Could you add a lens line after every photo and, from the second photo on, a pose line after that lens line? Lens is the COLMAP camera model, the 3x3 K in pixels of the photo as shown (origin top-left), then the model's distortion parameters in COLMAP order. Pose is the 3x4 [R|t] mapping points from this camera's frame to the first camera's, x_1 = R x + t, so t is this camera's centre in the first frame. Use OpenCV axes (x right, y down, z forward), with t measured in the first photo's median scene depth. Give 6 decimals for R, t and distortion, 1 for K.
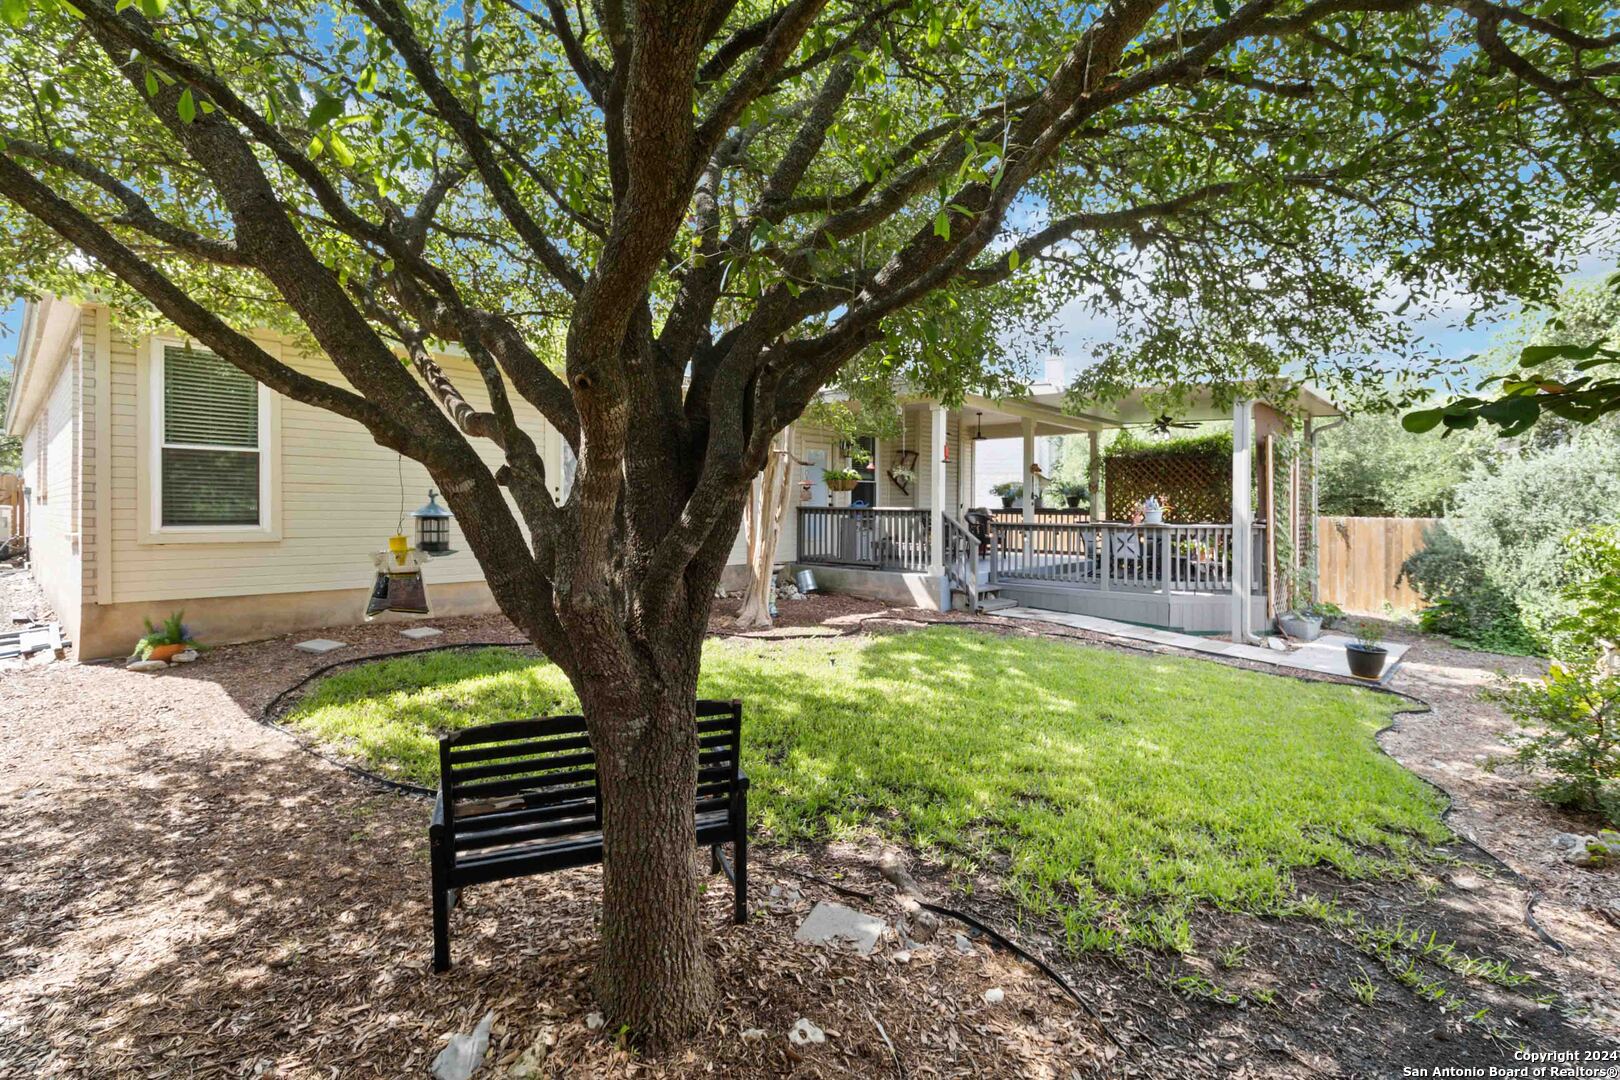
lens RADIAL K [[767.9, 0, 829.1], [0, 767.9, 515.6], [0, 0, 1]] dist [0.000909, 0.000437]
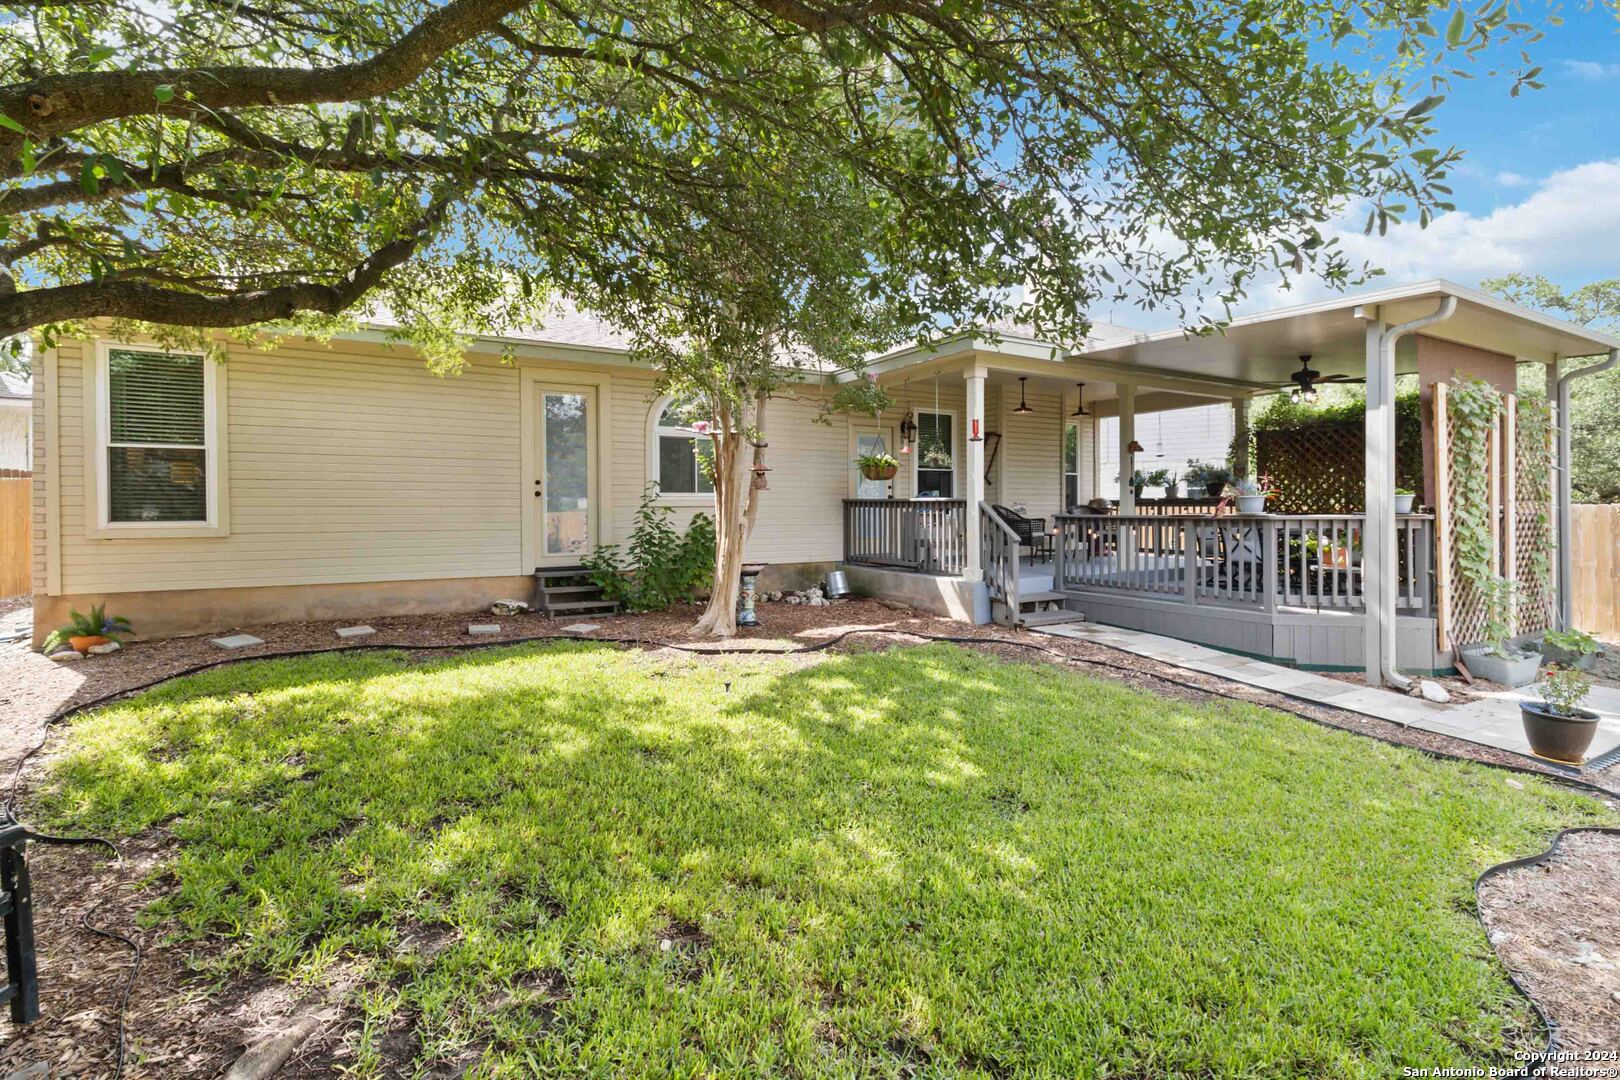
lens RADIAL K [[767.9, 0, 829.1], [0, 767.9, 515.6], [0, 0, 1]] dist [0.000909, 0.000437]
pose [[0.958099, -0.007697, -0.286335, 0.249793], [0.008053, 0.999968, 0.000064, 0.008924], [0.286325, -0.002367, 0.958130, 0.191204]]
